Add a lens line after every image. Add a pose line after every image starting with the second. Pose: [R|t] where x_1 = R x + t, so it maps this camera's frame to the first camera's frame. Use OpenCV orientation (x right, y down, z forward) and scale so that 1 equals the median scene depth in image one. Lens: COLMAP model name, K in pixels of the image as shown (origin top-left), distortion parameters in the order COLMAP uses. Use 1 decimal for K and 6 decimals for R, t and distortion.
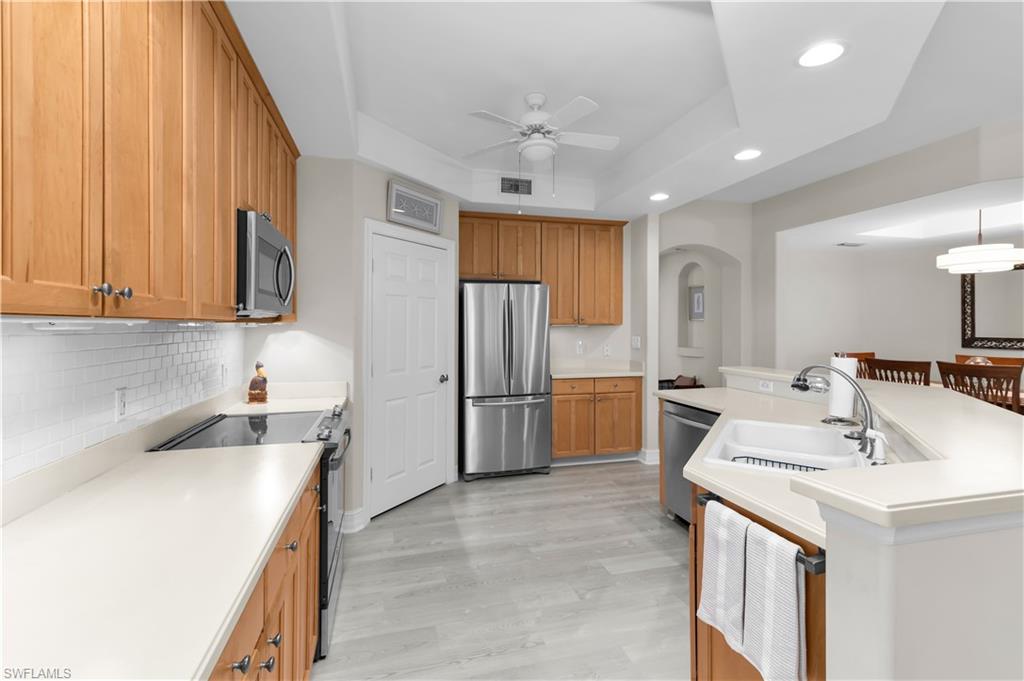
lens RADIAL K [[457.5, 0, 506.1], [0, 457.5, 325.1], [0, 0, 1]] dist [0.001400, 0.000127]
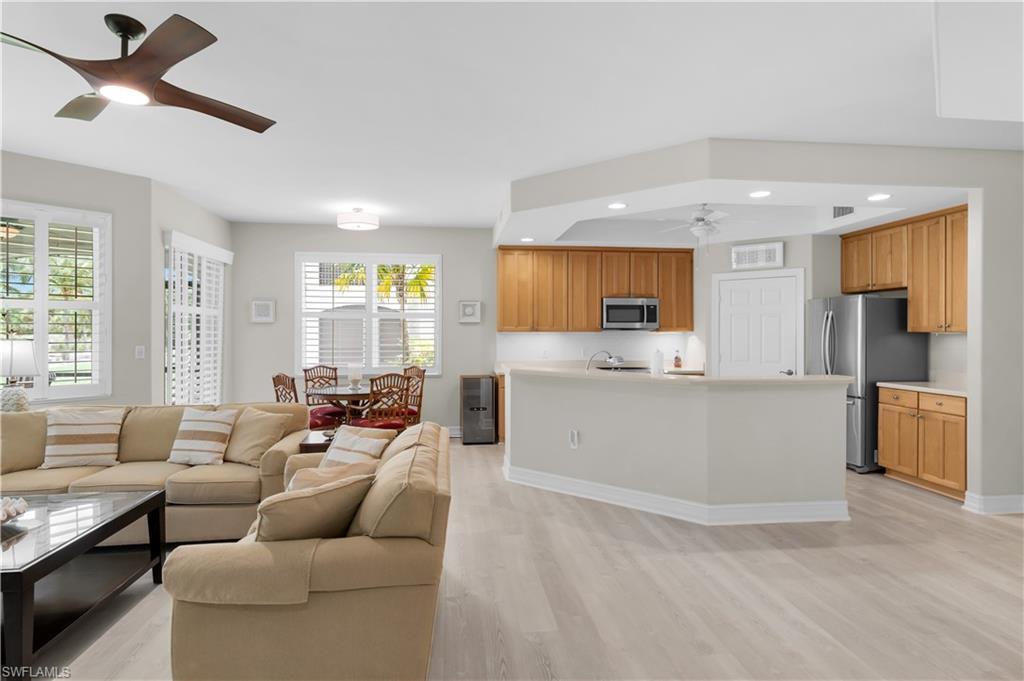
lens RADIAL K [[551.7, 0, 508.6], [0, 551.7, 334.3], [0, 0, 1]] dist [0.005238, -0.000299]
pose [[-0.148187, 0.001406, -0.988958, 1.505648], [-0.002337, 0.999996, 0.001772, 0.003209], [0.988957, 0.002574, -0.148183, 0.396226]]
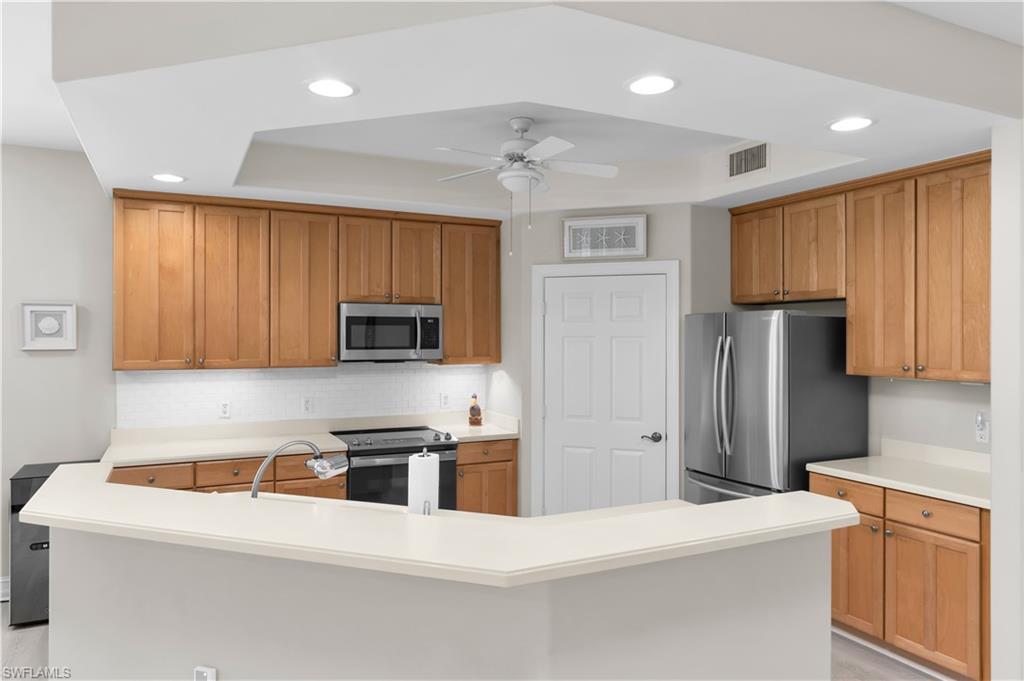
lens RADIAL K [[688.1, 0, 510.6], [0, 688.1, 338.5], [0, 0, 1]] dist [0.000888, 0.000236]
pose [[0.196614, 0.002992, -0.980476, 0.929132], [-0.002438, 0.999994, 0.002562, -0.053270], [0.980478, 0.001887, 0.196621, 0.485448]]
